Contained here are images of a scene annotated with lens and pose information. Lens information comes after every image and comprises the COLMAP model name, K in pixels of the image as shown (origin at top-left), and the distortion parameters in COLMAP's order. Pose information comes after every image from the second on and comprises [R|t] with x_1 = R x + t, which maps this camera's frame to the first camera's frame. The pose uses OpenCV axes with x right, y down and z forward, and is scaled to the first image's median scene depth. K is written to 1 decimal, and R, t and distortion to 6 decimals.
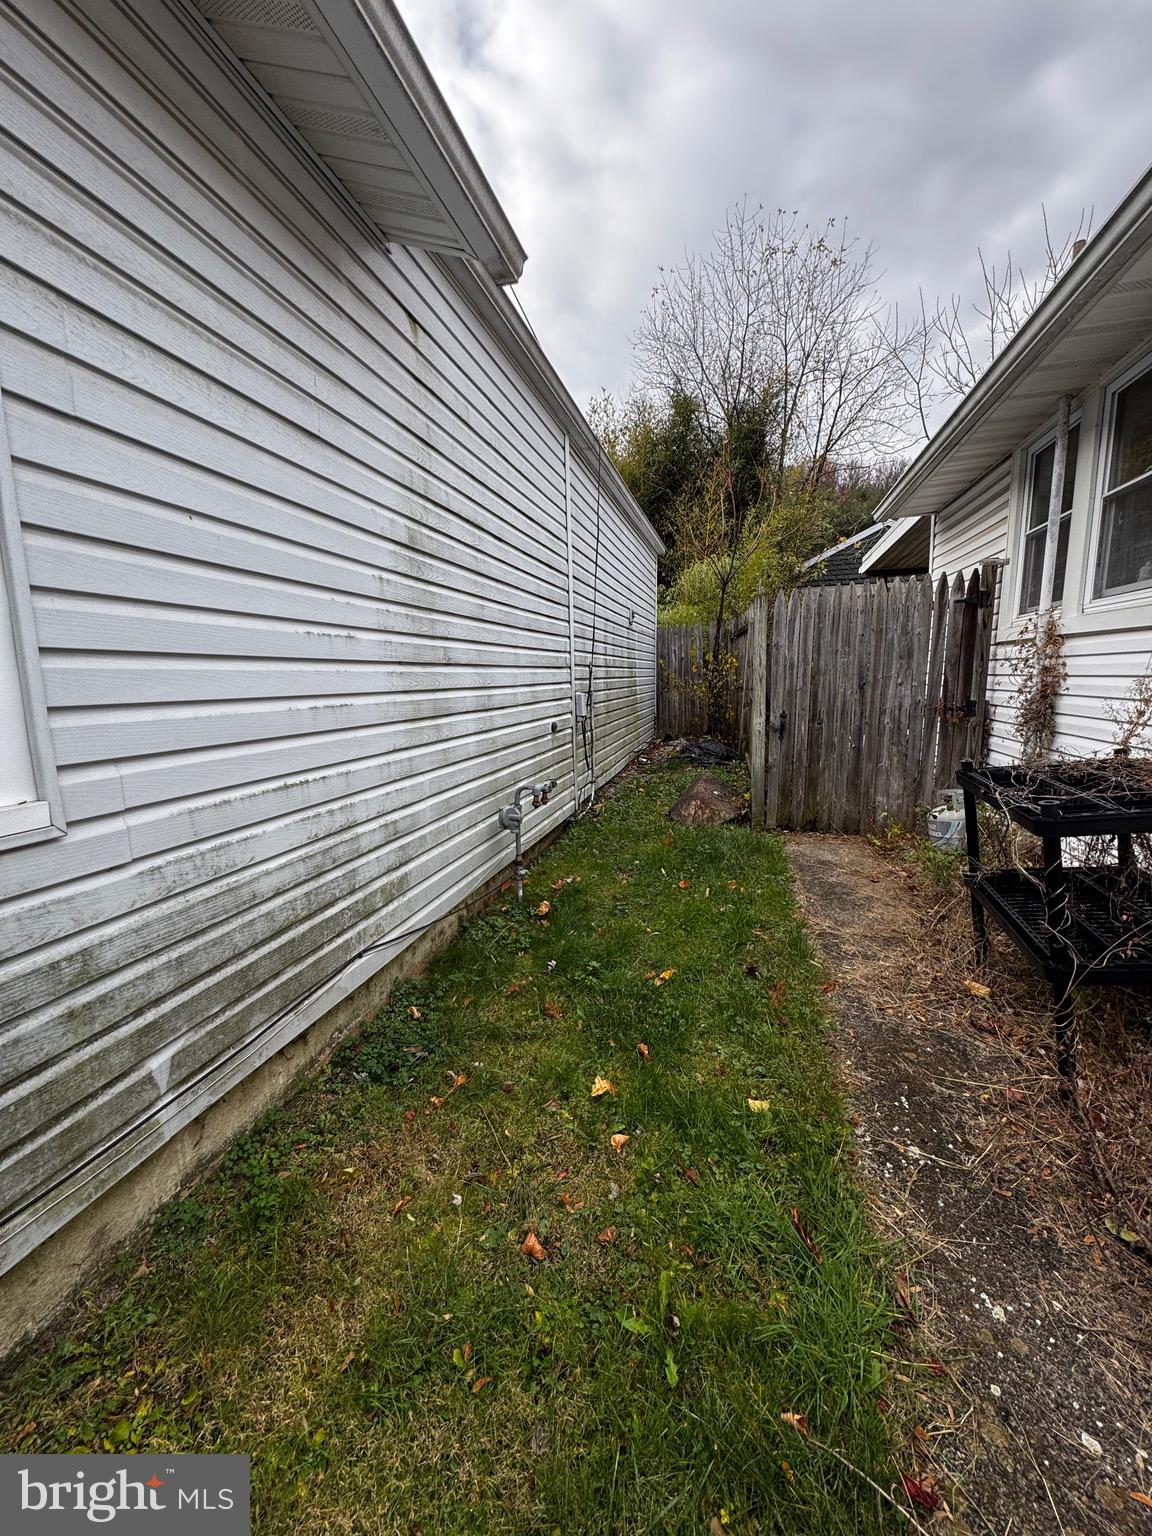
lens RADIAL K [[616.5, 0, 576.0], [0, 616.5, 768.0], [0, 0, 1]] dist [-0.002003, -0.000203]
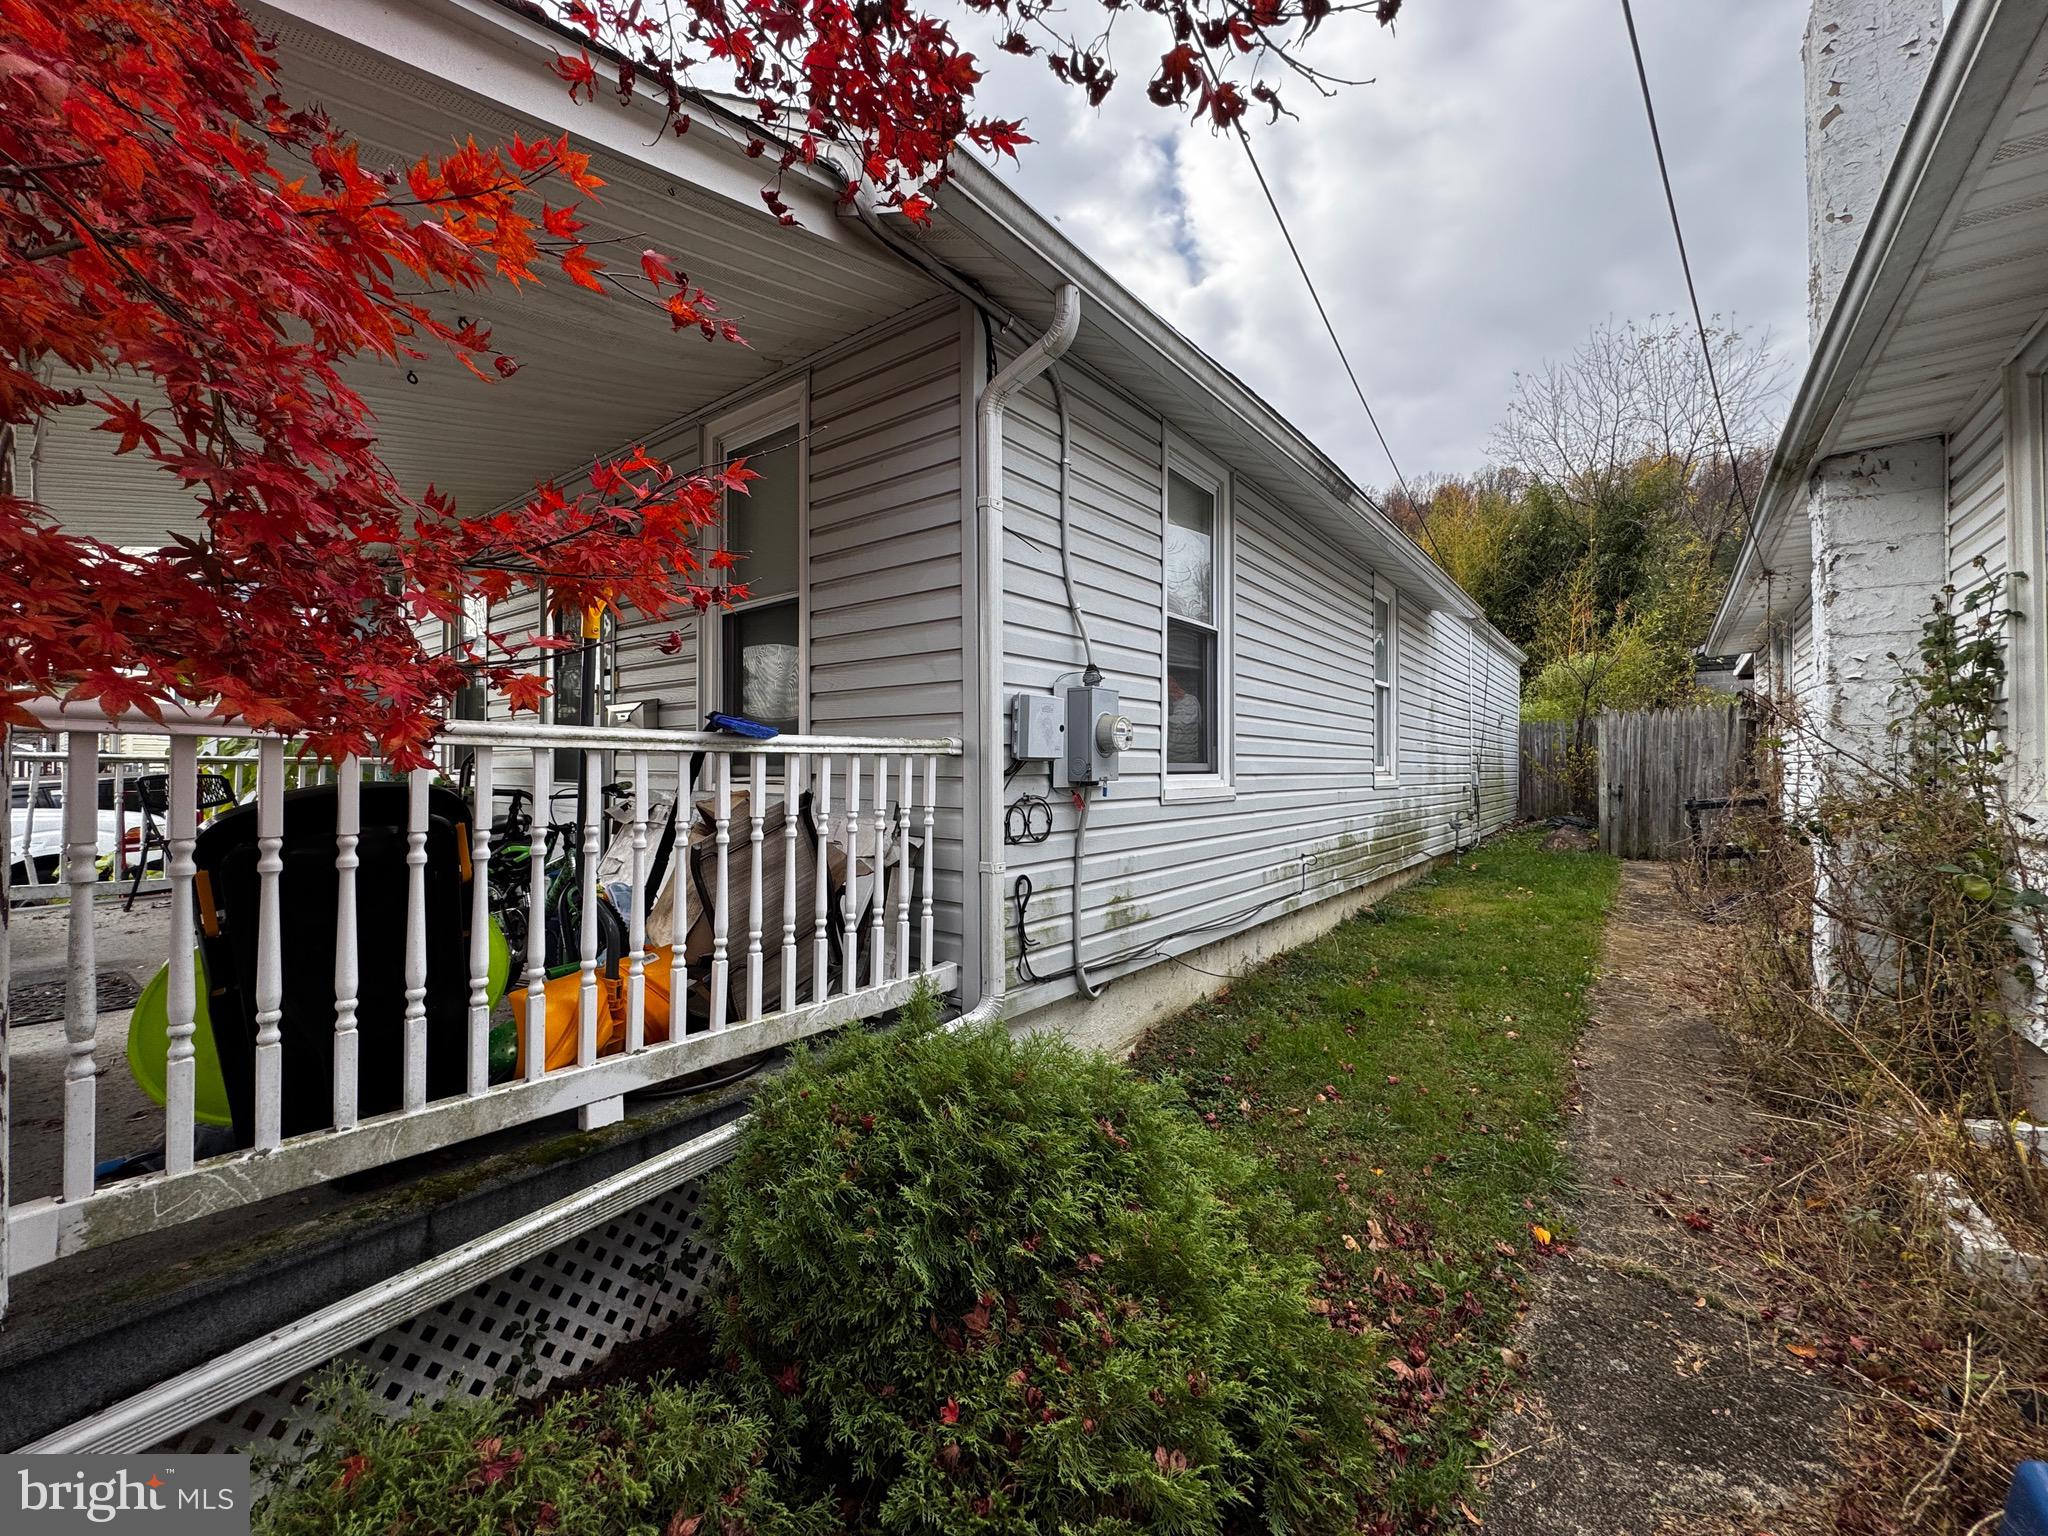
lens RADIAL K [[821.9, 0, 1024.0], [0, 821.9, 768.0], [0, 0, 1]] dist [-0.002003, -0.000203]
pose [[0.924329, 0.020585, -0.381042, -0.154436], [-0.075998, 0.988471, -0.130954, 0.140598], [0.373953, 0.150003, 0.915237, -0.823841]]
